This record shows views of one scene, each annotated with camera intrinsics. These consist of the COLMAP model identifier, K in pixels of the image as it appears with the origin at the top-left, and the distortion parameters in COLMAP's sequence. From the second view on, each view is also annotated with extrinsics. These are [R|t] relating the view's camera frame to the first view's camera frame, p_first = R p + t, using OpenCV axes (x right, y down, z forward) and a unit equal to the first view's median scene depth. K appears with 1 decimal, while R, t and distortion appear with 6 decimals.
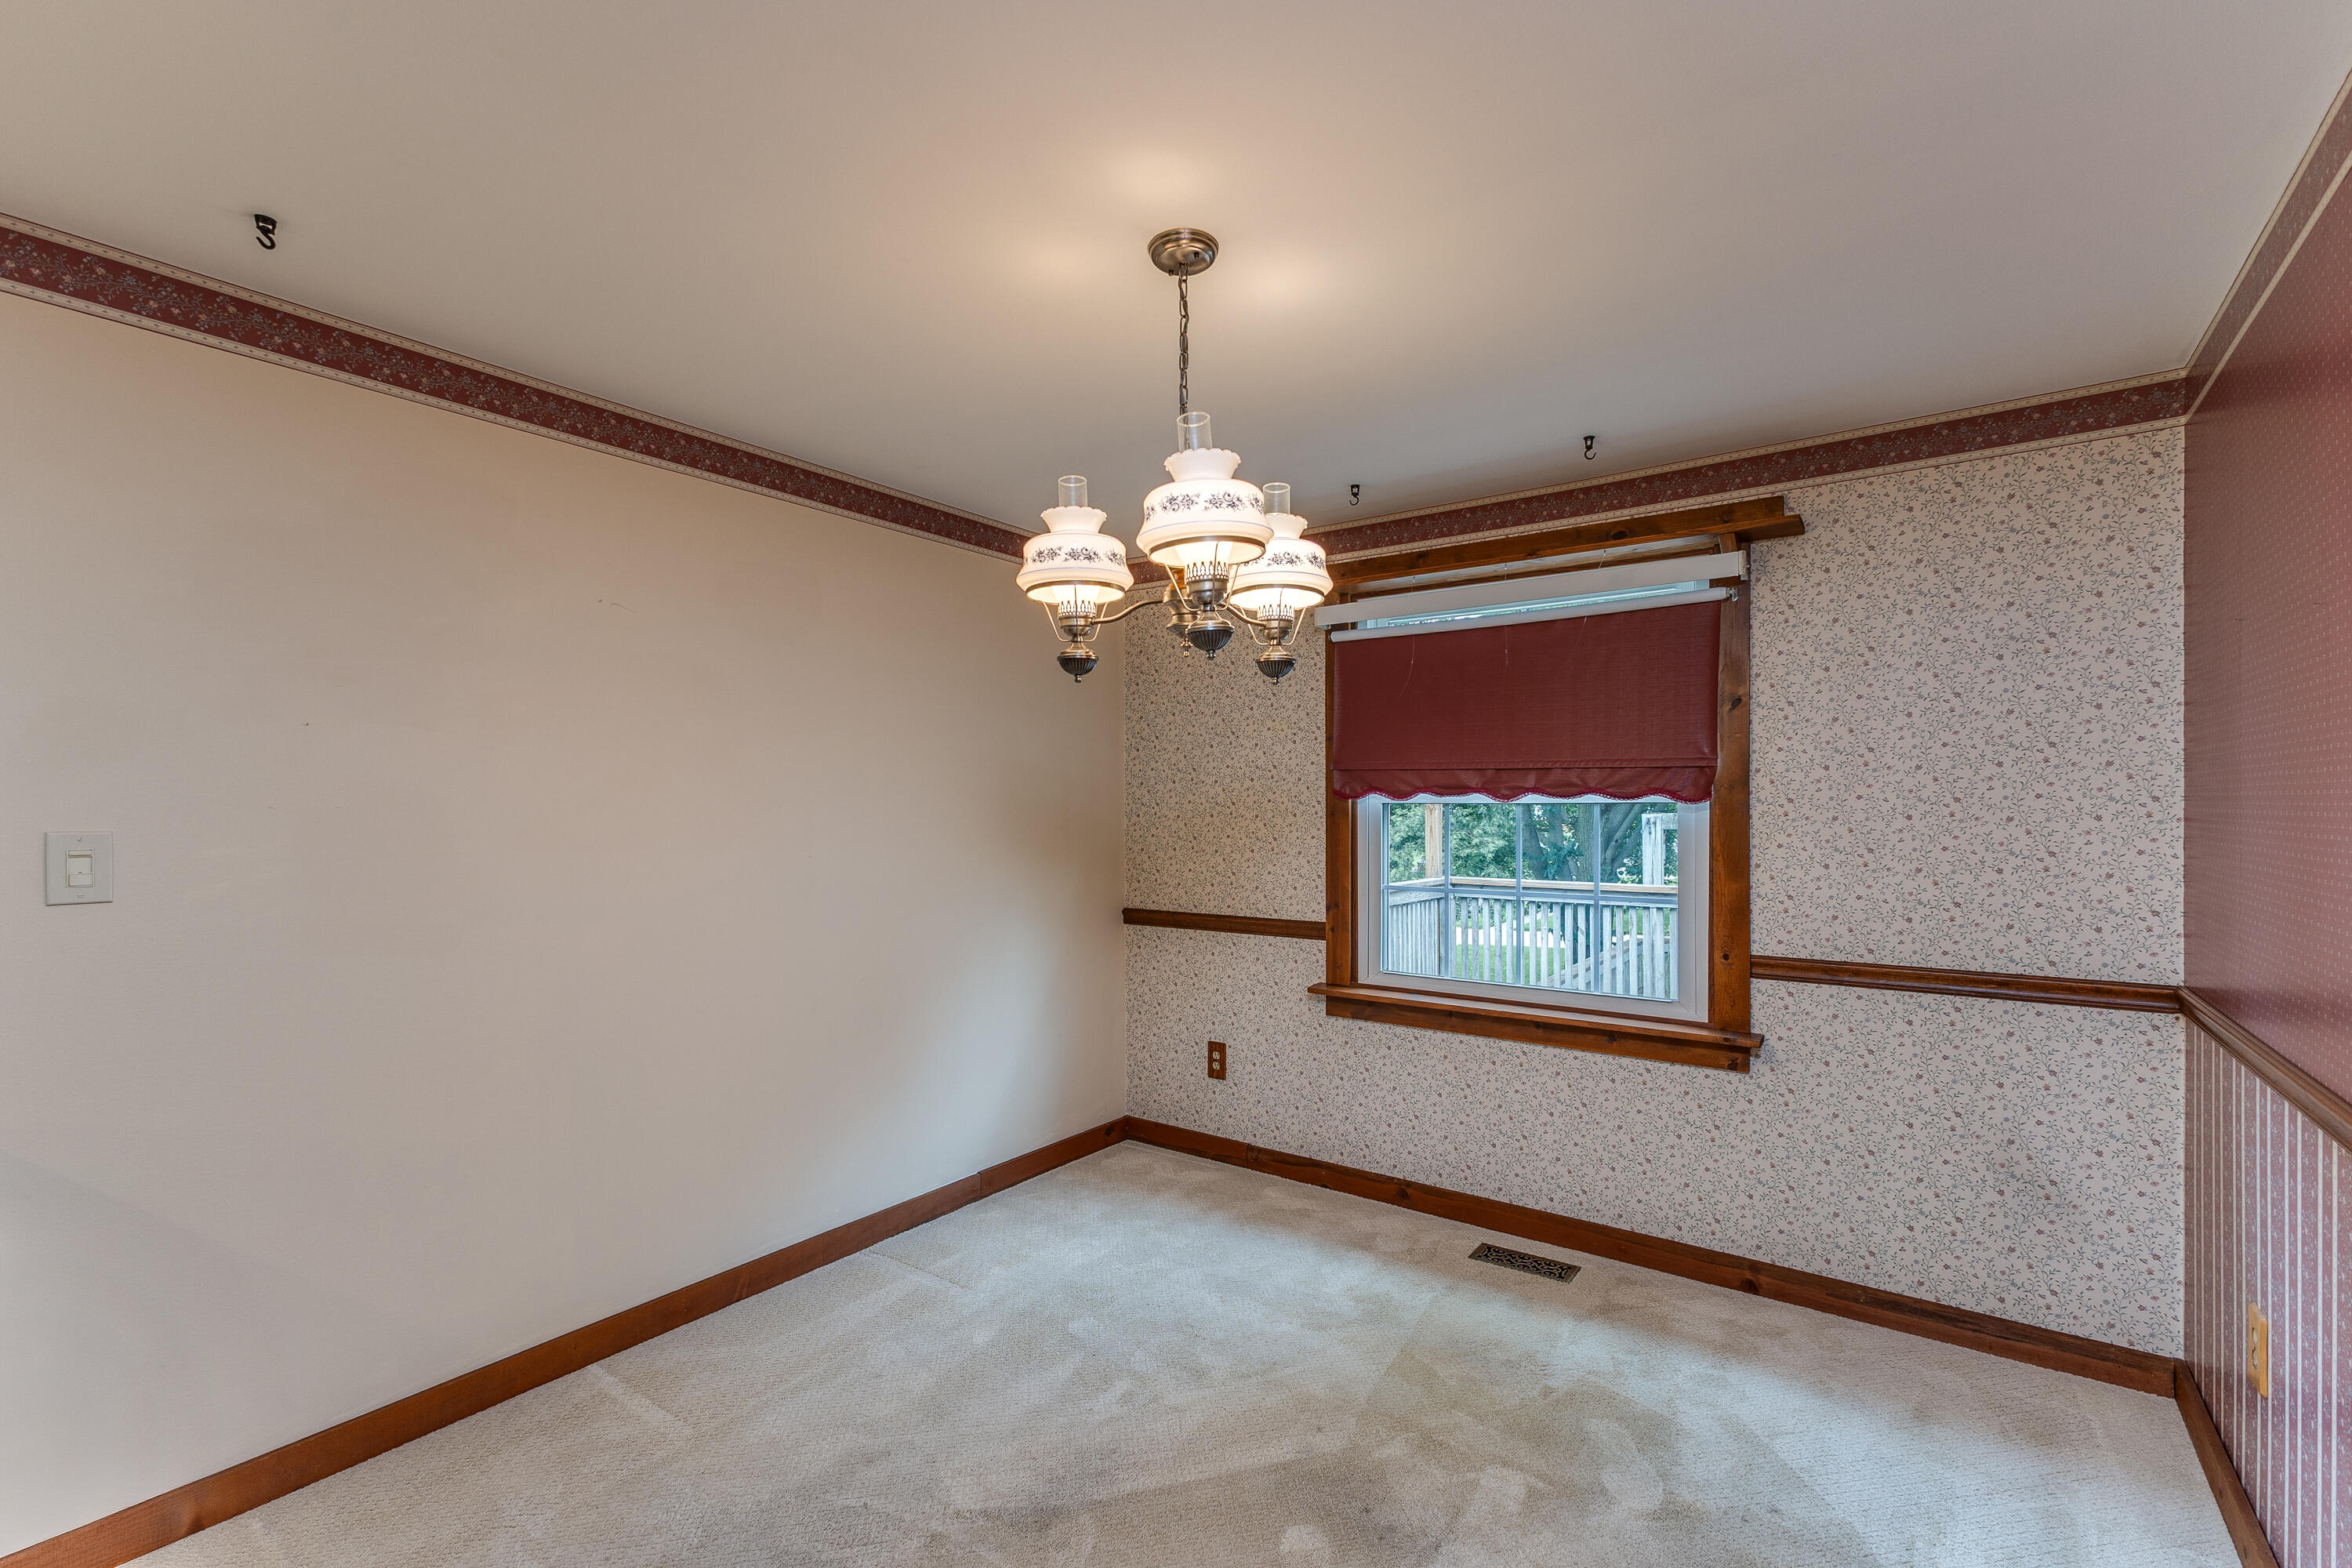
lens RADIAL K [[1023.0, 0, 1177.5], [0, 1023.0, 794.4], [0, 0, 1]] dist [0.009178, -0.002065]
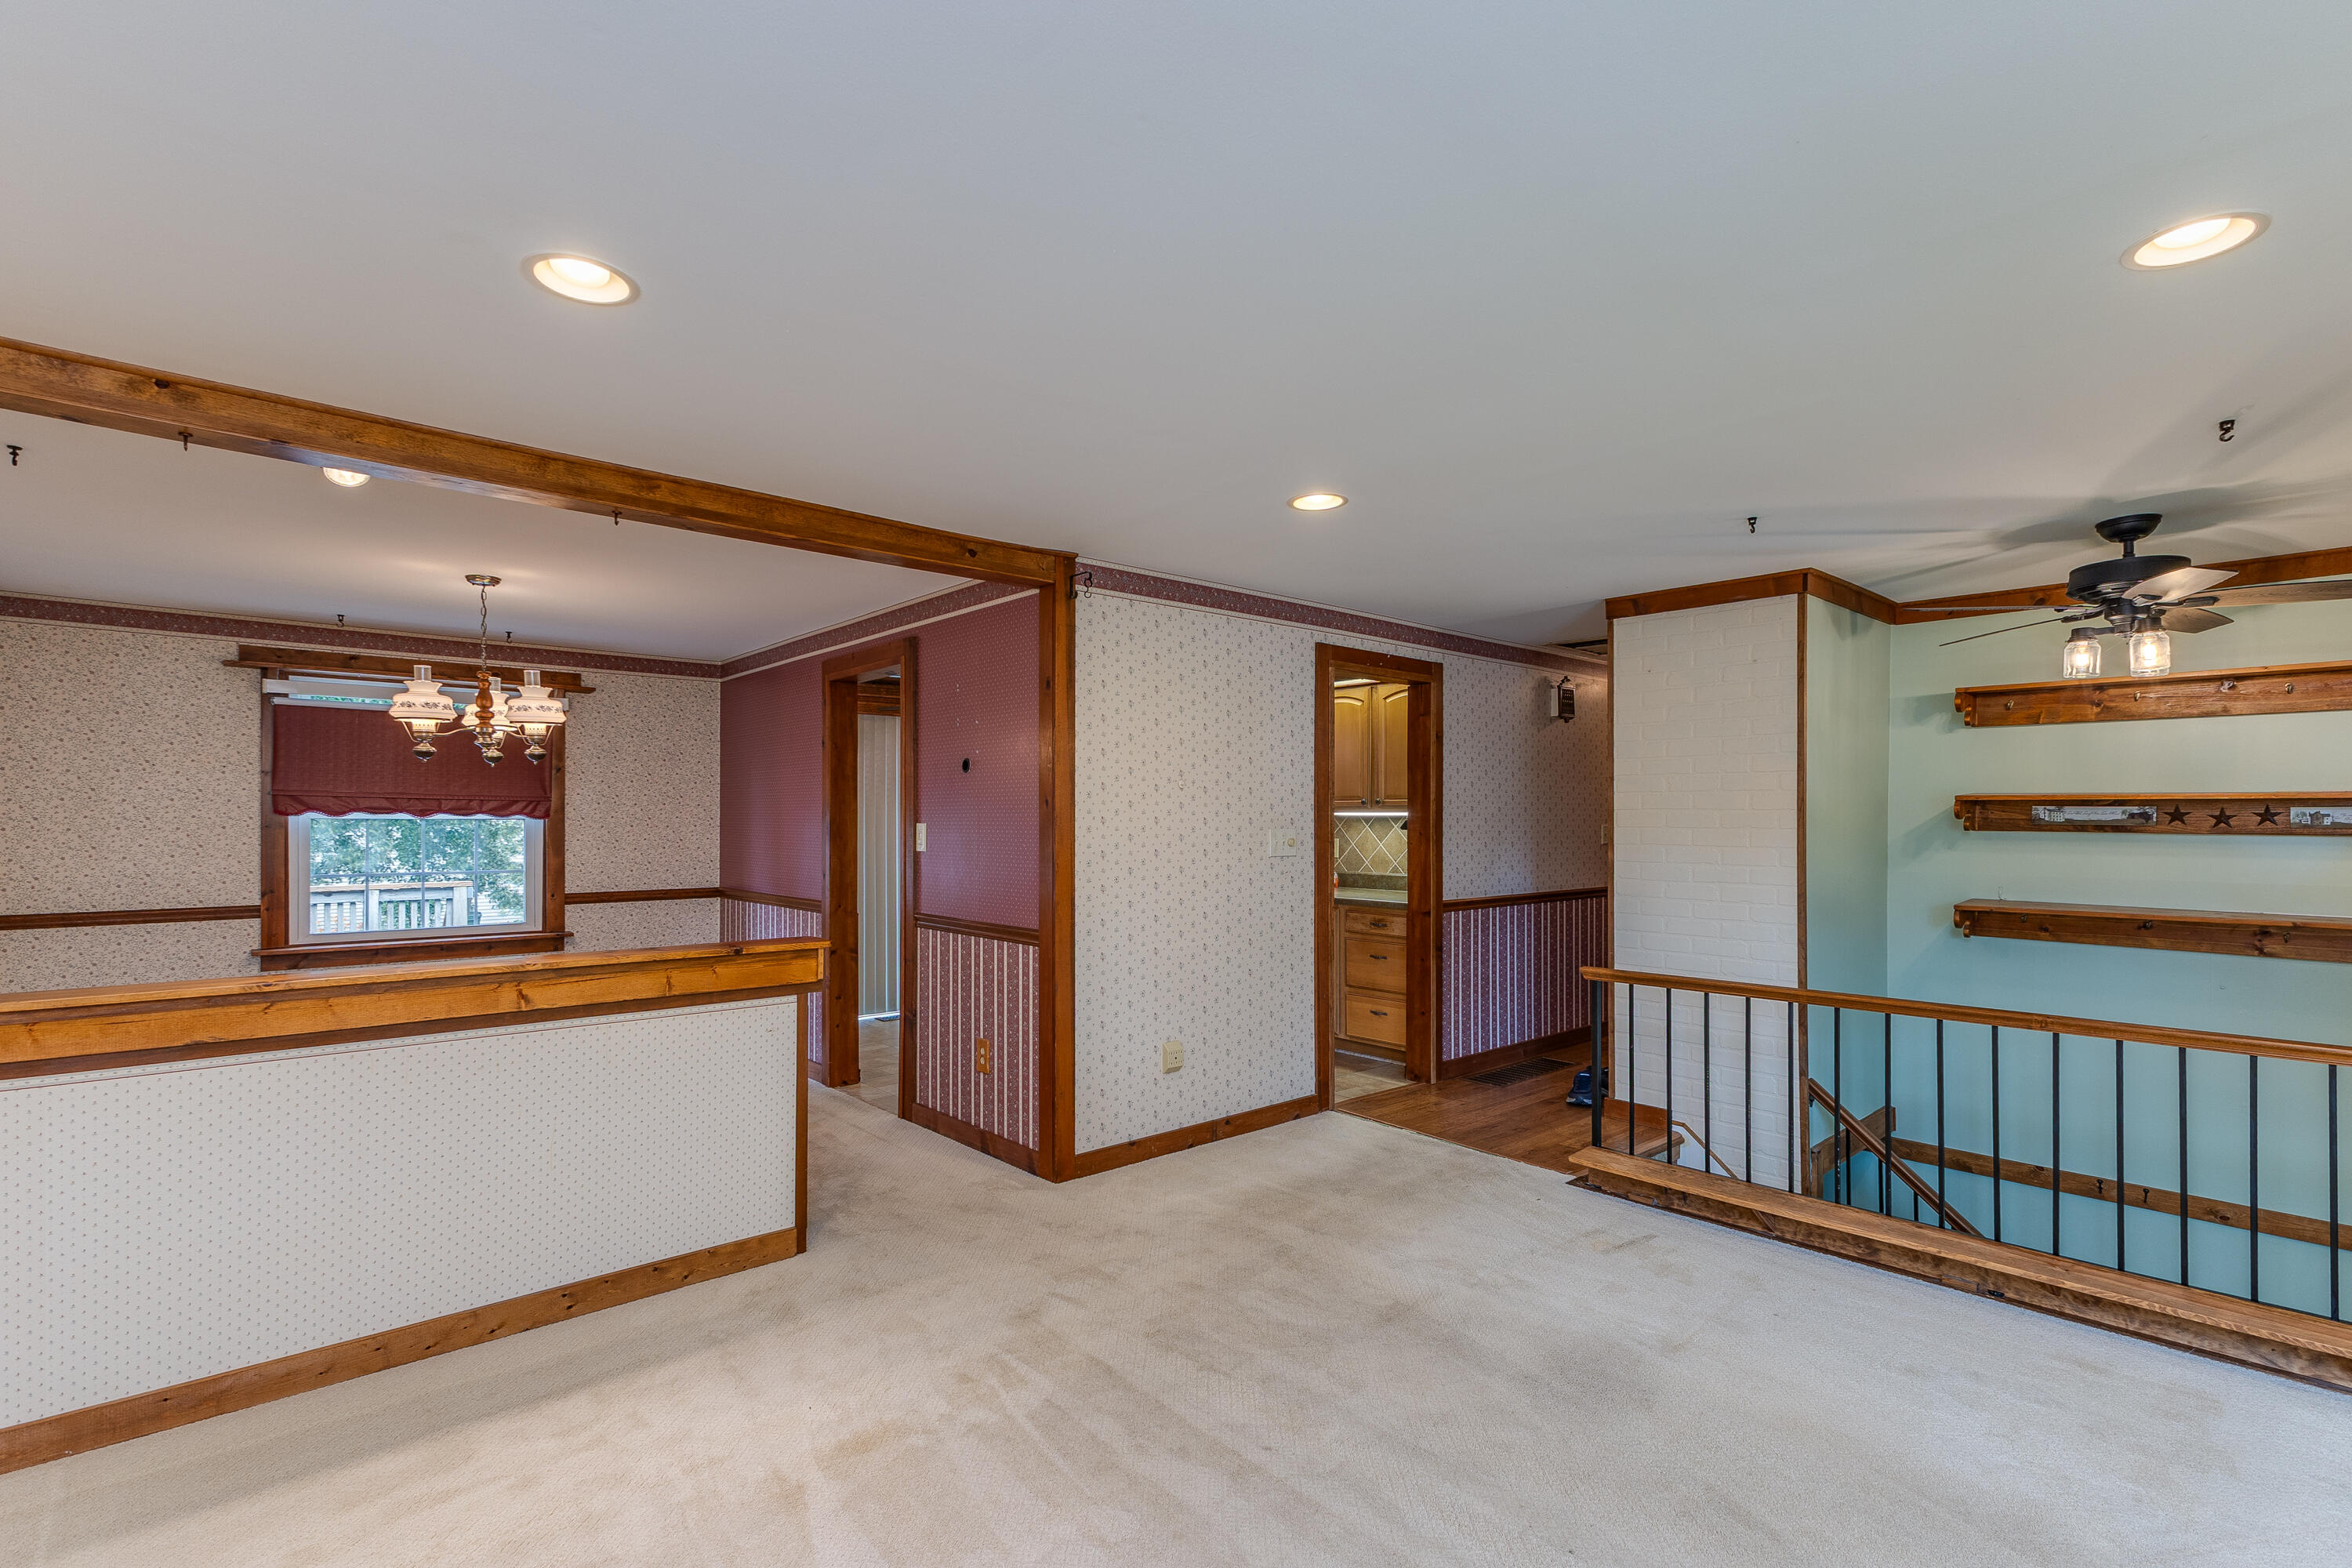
lens RADIAL K [[1091.7, 0, 1154.1], [0, 1091.7, 827.2], [0, 0, 1]] dist [0.025375, -0.000261]
pose [[0.238151, -0.005045, 0.971215, -1.268791], [-0.011357, 0.999904, 0.007979, -0.007086], [-0.971162, -0.012930, 0.238071, -0.654708]]
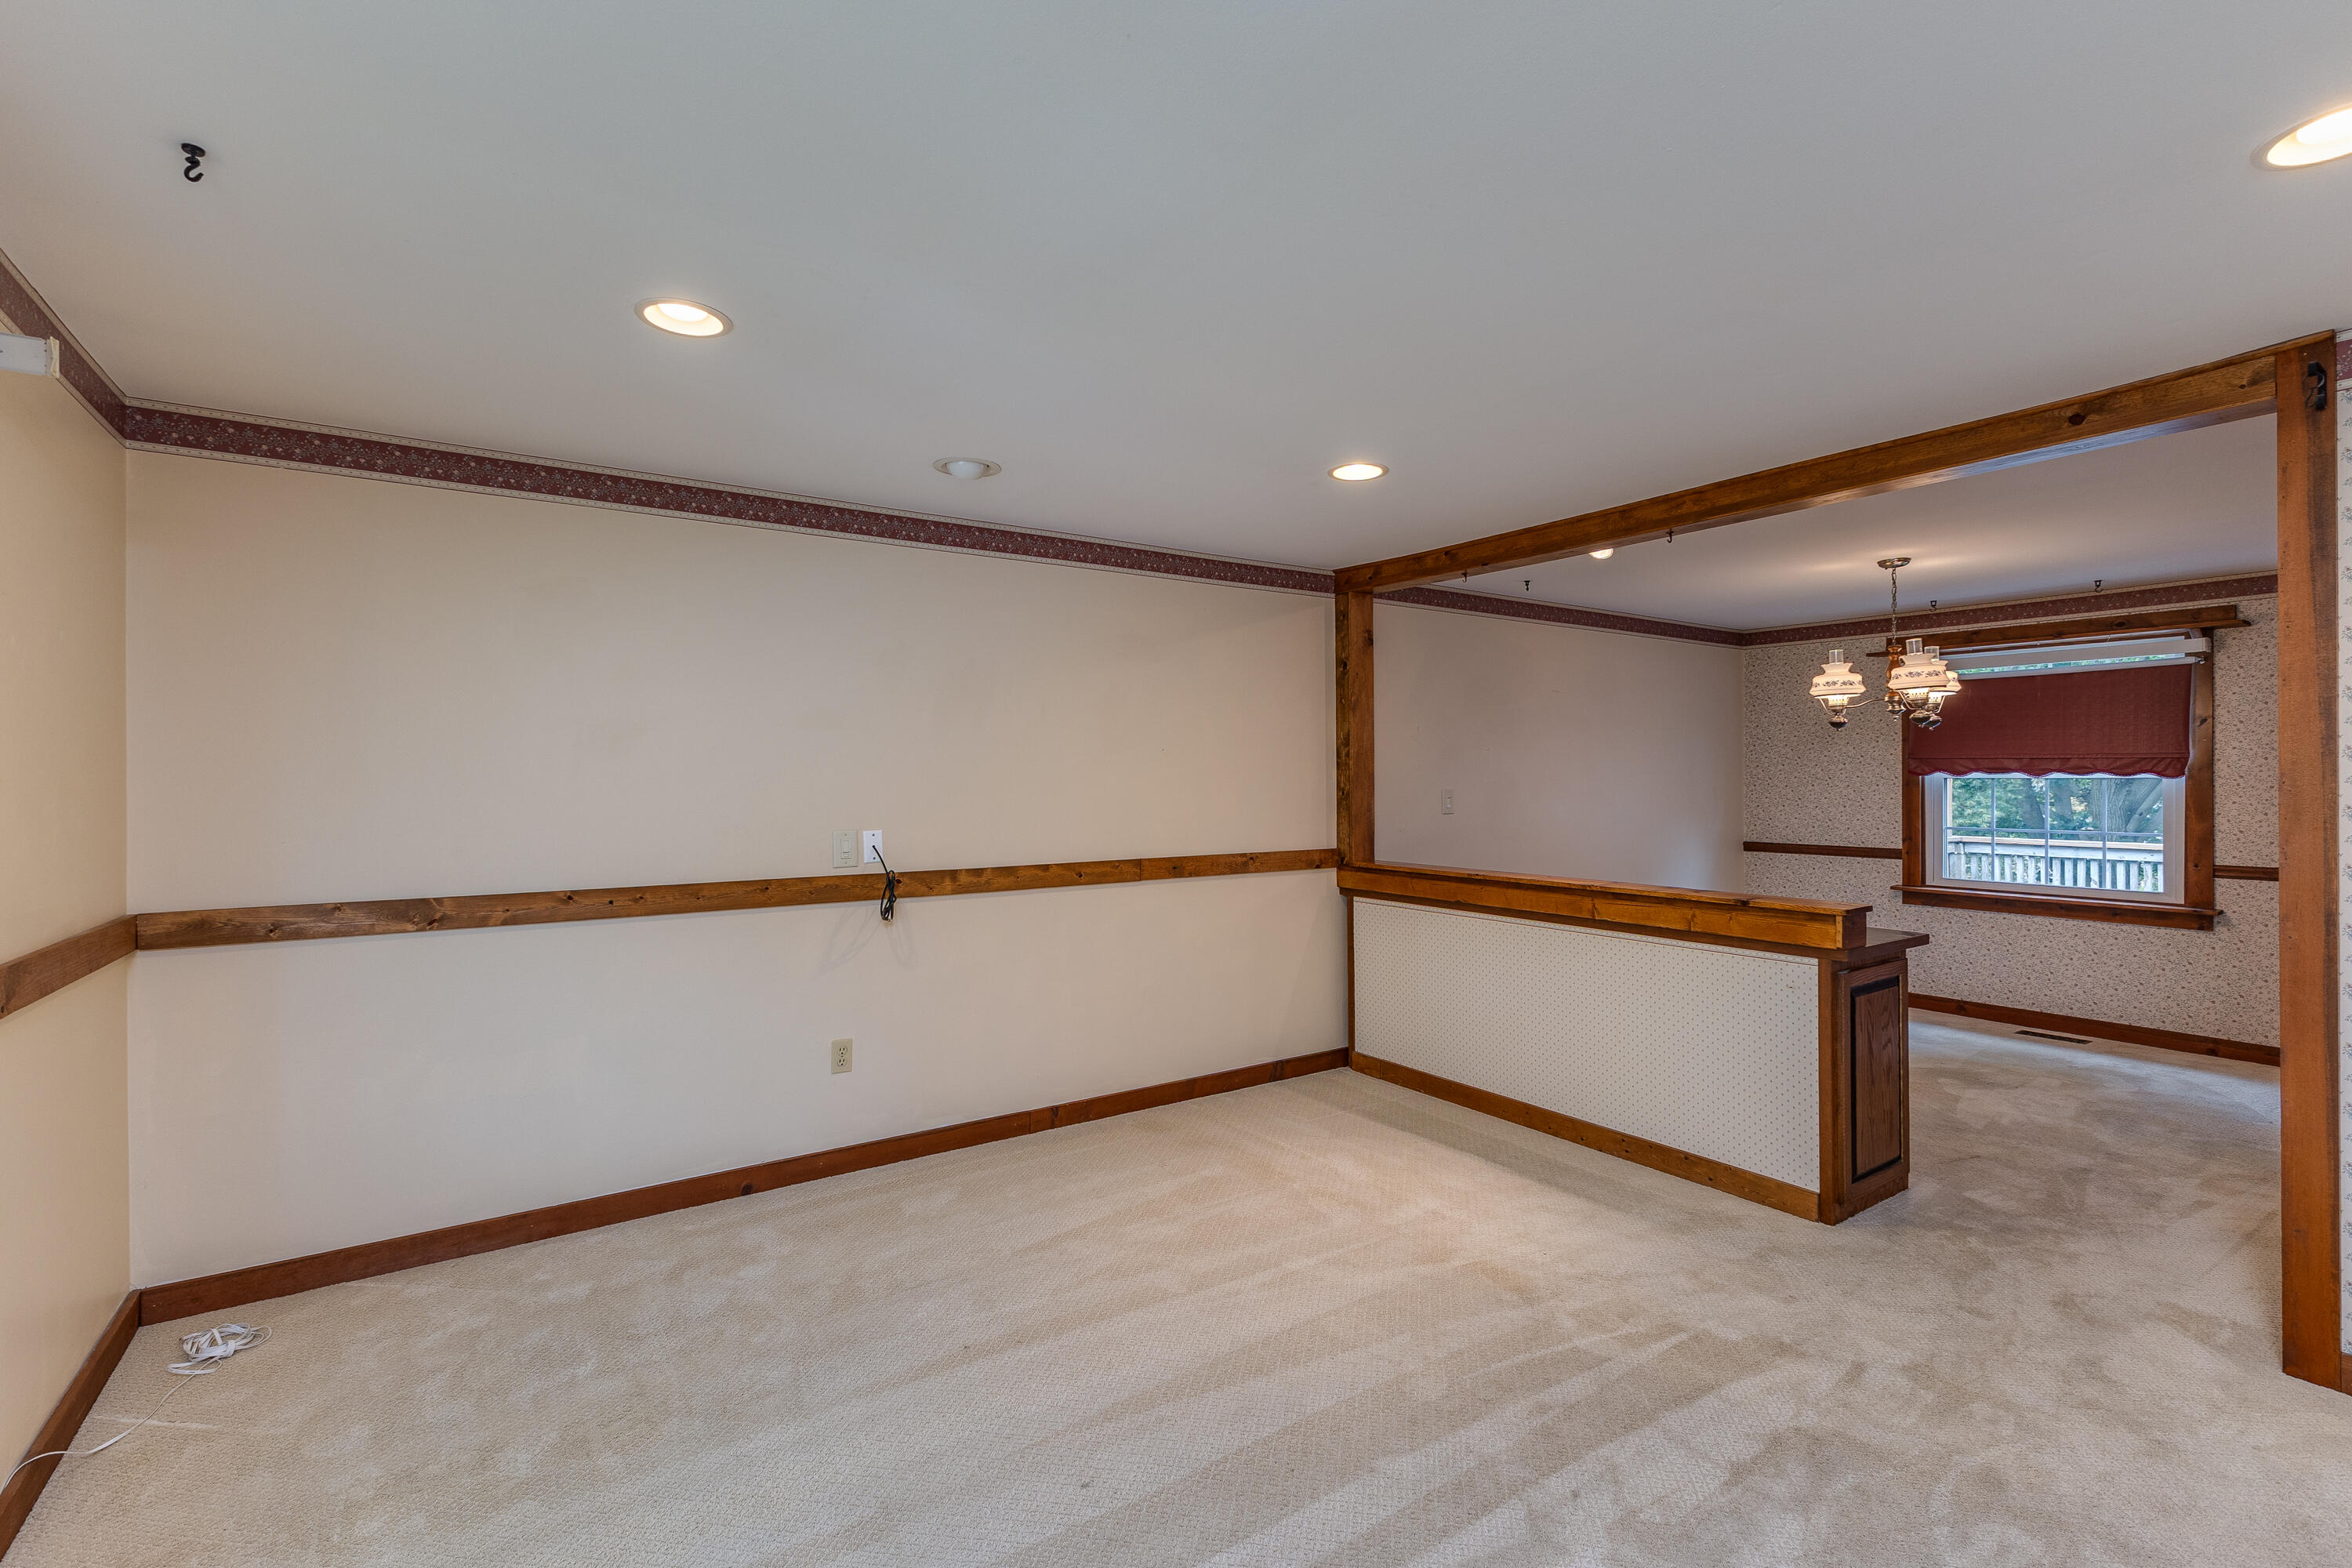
lens RADIAL K [[1023.0, 0, 1166.4], [0, 1023.0, 772.8], [0, 0, 1]] dist [0.009178, -0.002065]
pose [[0.935902, -0.002804, -0.352250, -0.488636], [0.004884, 0.999975, 0.005018, -0.018324], [0.352228, -0.006416, 0.935892, -1.256762]]
